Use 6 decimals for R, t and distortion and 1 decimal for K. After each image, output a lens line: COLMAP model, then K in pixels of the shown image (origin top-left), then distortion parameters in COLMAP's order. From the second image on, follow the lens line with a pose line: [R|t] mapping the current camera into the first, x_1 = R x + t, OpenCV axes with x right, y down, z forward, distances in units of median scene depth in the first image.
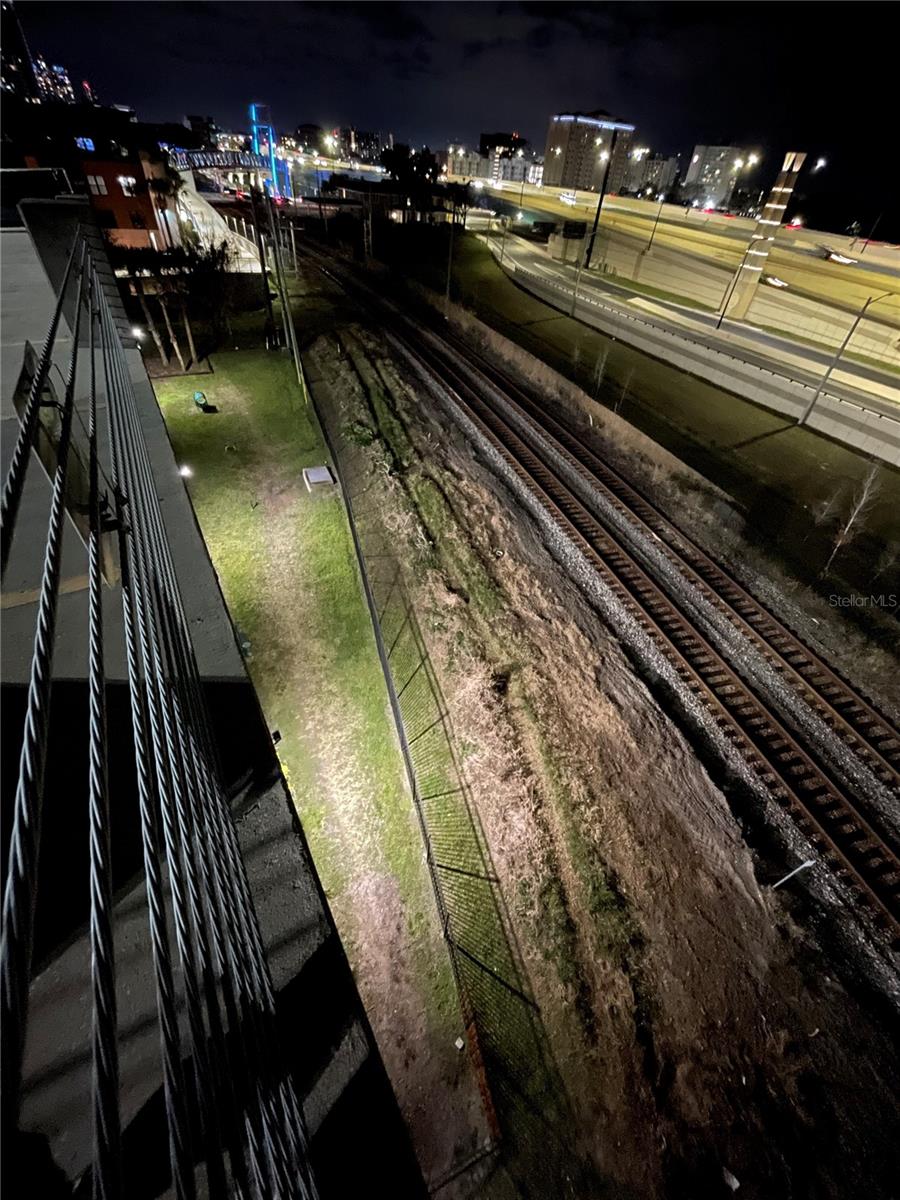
lens RADIAL K [[489.2, 0, 447.1], [0, 489.2, 601.8], [0, 0, 1]] dist [-0.014343, -0.000082]
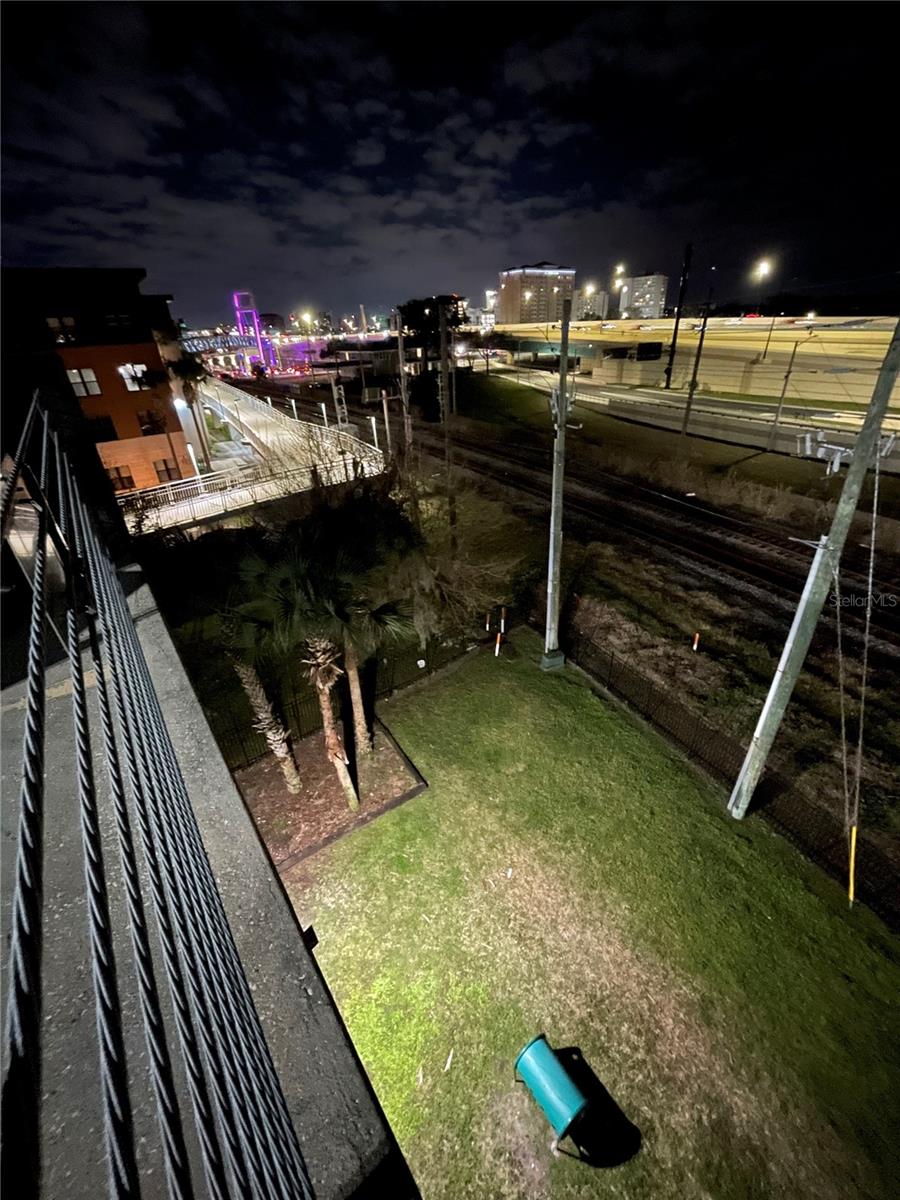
lens RADIAL K [[485.0, 0, 454.6], [0, 485.0, 597.2], [0, 0, 1]] dist [-0.026084, -0.000002]
pose [[0.984163, -0.168939, 0.053688, -0.138455], [0.176556, 0.961241, -0.211765, -0.158968], [-0.015831, 0.217890, 0.975845, 0.186809]]
